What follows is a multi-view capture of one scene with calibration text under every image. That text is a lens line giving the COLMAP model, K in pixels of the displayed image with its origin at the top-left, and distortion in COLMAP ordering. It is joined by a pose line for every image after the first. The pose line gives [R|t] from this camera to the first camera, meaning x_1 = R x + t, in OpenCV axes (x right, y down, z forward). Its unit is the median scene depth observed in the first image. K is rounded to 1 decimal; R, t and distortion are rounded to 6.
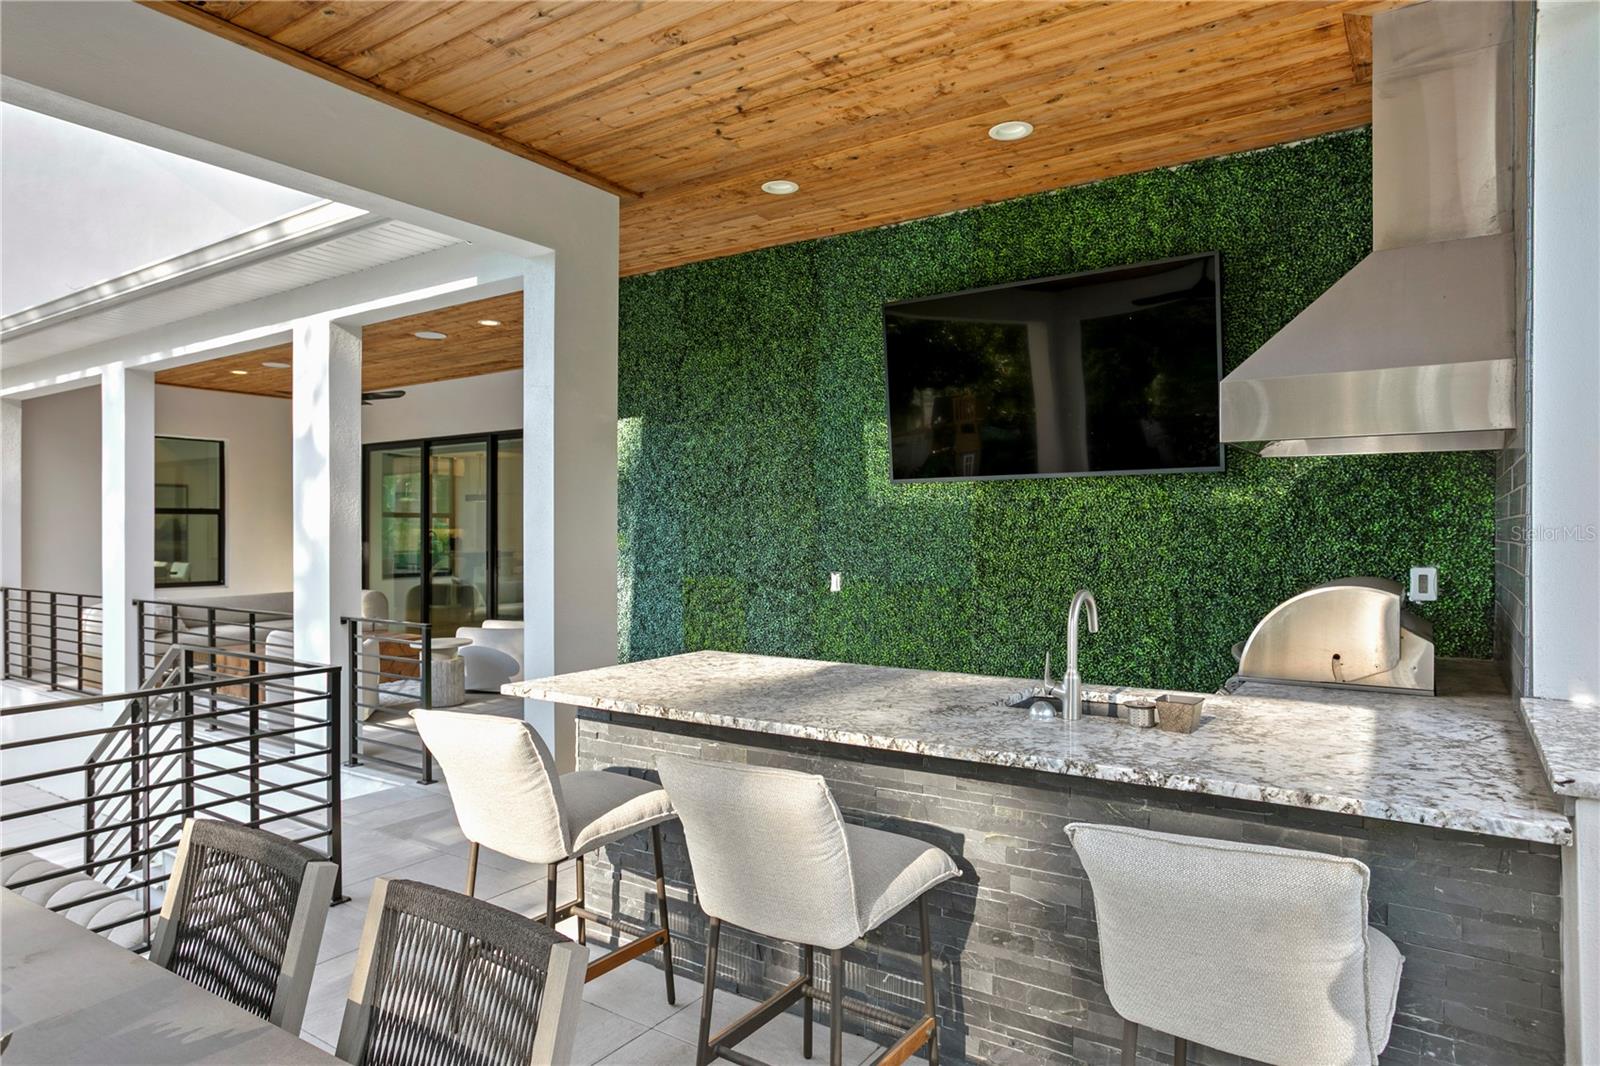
lens RADIAL K [[986.6, 0, 798.3], [0, 986.6, 523.5], [0, 0, 1]] dist [-0.005130, 0.001531]
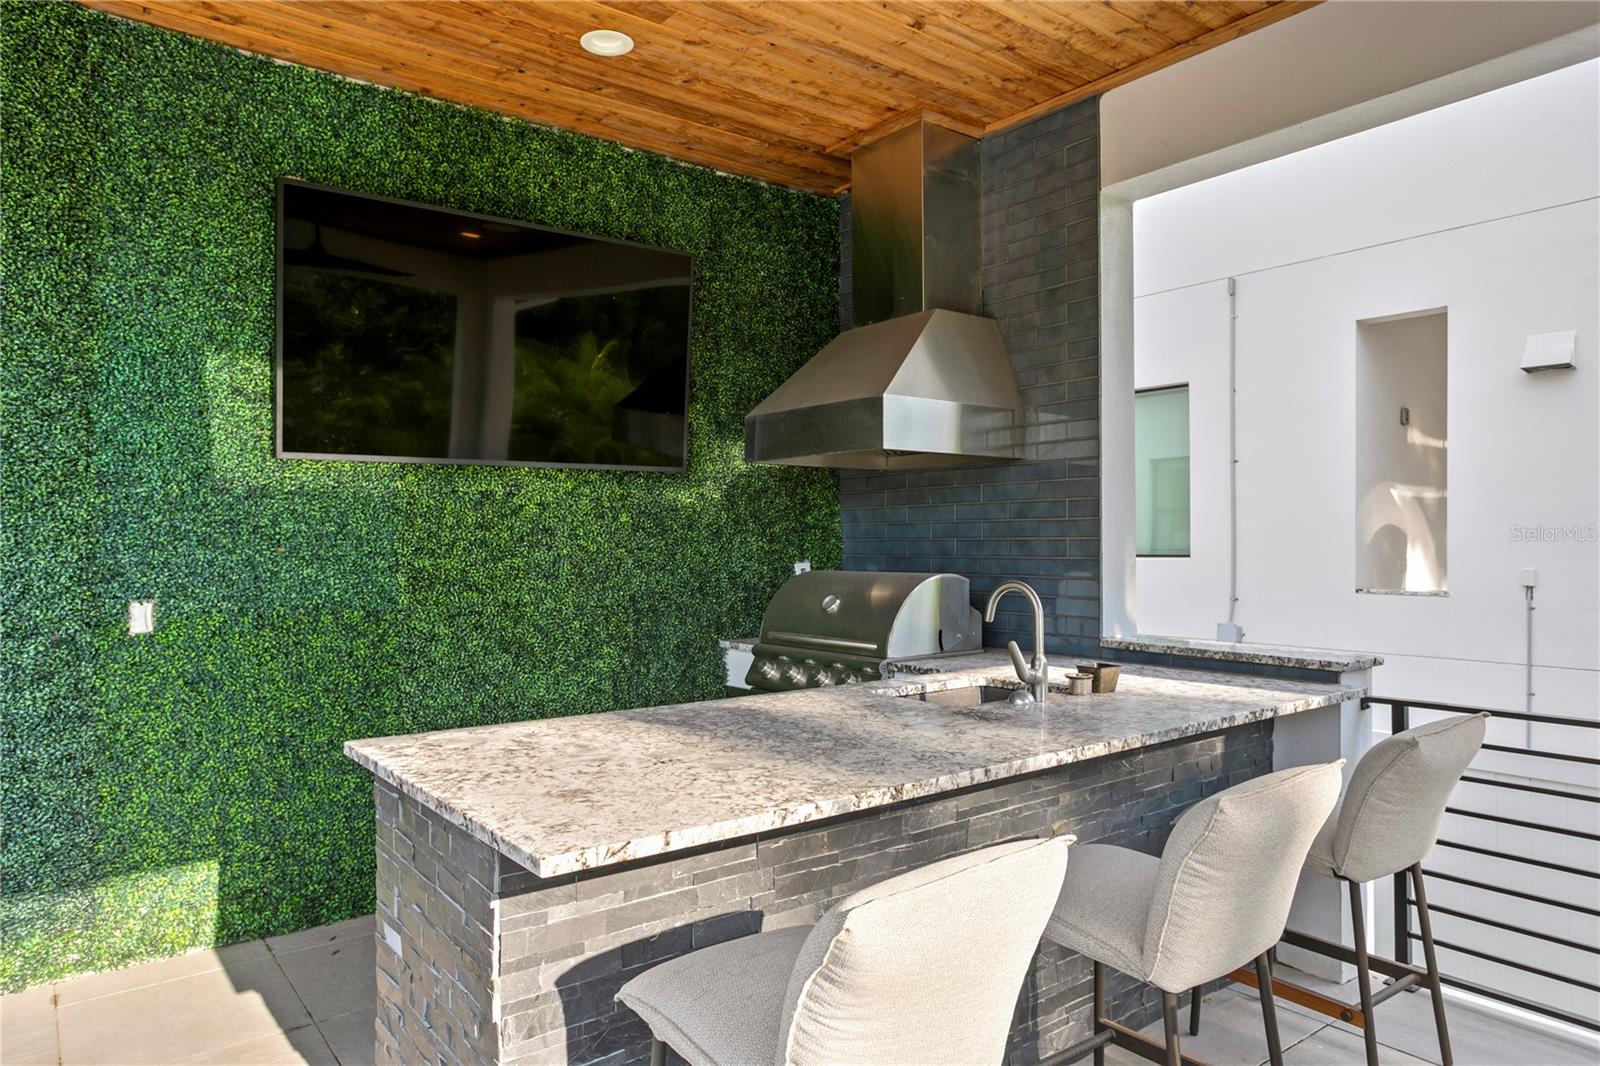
lens RADIAL K [[1025.7, 0, 798.9], [0, 1025.7, 543.2], [0, 0, 1]] dist [-0.006610, 0.000874]
pose [[0.308756, -0.001598, 0.951140, -0.492627], [-0.002973, 0.999992, 0.002645, 0.015000], [-0.951136, -0.003644, 0.308749, 0.521714]]
